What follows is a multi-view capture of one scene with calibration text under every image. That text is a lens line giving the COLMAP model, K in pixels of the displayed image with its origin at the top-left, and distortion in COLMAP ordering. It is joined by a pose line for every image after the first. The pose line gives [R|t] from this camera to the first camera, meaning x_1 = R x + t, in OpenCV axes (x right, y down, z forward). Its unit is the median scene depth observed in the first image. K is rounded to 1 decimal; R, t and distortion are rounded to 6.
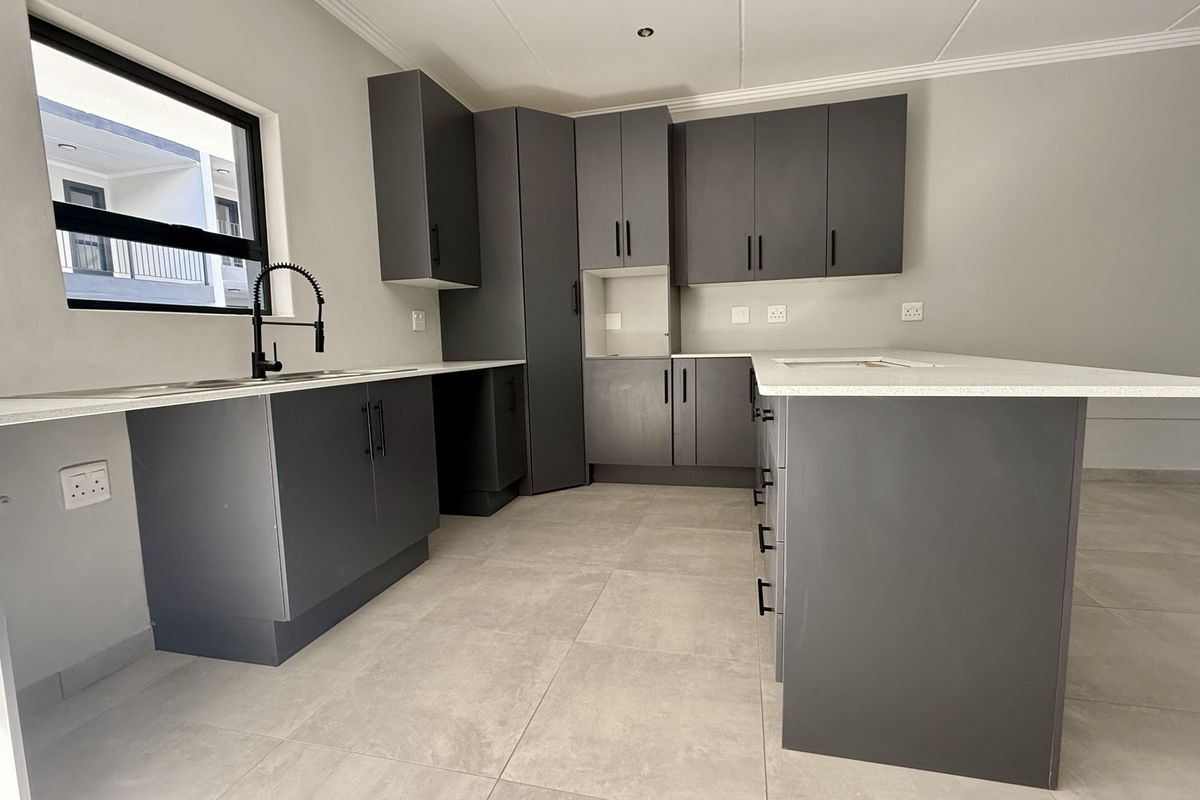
lens RADIAL K [[552.0, 0, 600.0], [0, 552.0, 400.0], [0, 0, 1]] dist [-0.000740, -0.000076]
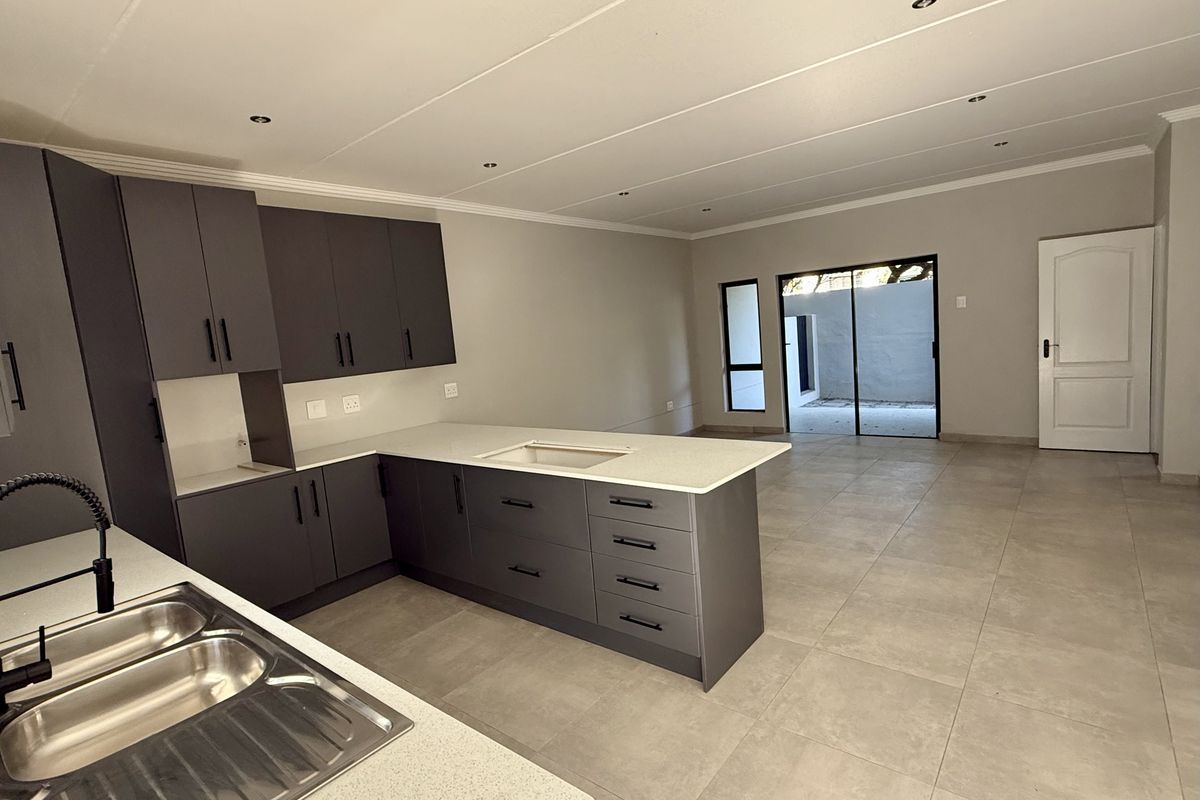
lens RADIAL K [[584.9, 0, 600.0], [0, 584.9, 400.0], [0, 0, 1]] dist [0.000302, 0.000039]
pose [[0.415998, -0.113578, 0.902245, -0.527409], [0.167908, 0.984703, 0.046541, -0.158300], [-0.893729, 0.132134, 0.428706, 0.157286]]
